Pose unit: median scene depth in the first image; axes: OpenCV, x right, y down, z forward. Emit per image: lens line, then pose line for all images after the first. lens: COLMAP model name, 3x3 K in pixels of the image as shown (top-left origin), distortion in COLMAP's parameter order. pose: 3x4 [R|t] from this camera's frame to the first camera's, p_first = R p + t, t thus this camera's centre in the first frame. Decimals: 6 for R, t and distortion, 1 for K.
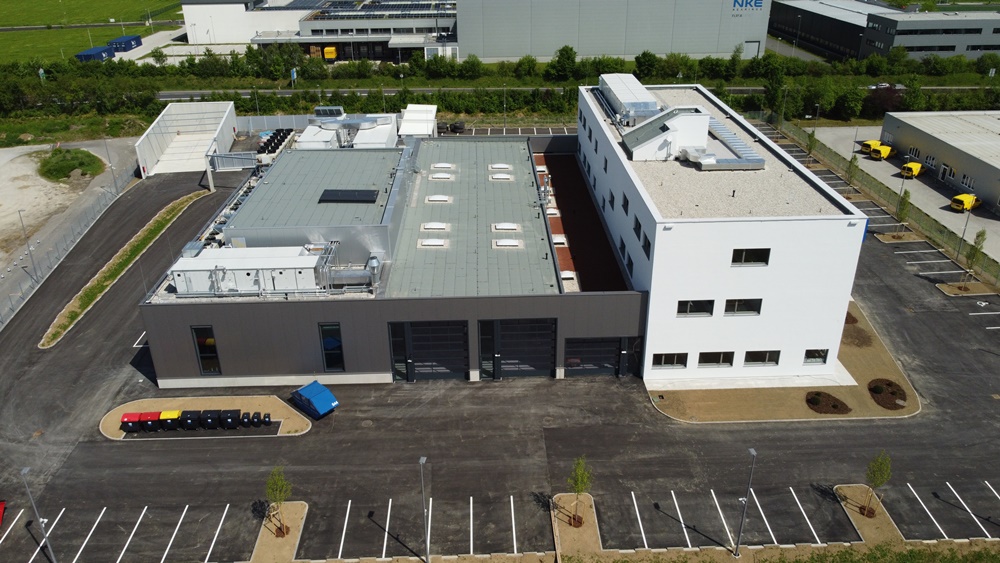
lens RADIAL K [[759.3, 0, 502.3], [0, 759.3, 286.5], [0, 0, 1]] dist [-0.004128, 0.002117]
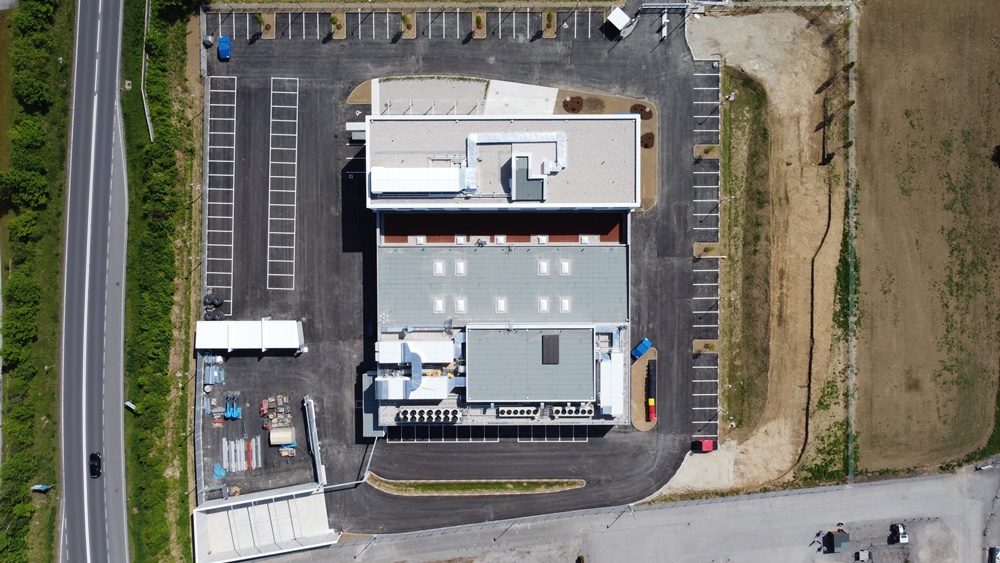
lens RADIAL K [[759.3, 0, 498.5], [0, 759.3, 285.4], [0, 0, 1]] dist [-0.004128, 0.002117]
pose [[0.027036, -0.999362, -0.023317, 0.001743], [0.445299, -0.008843, 0.895338, -1.524642], [-0.894974, -0.034589, 0.444776, 0.217470]]
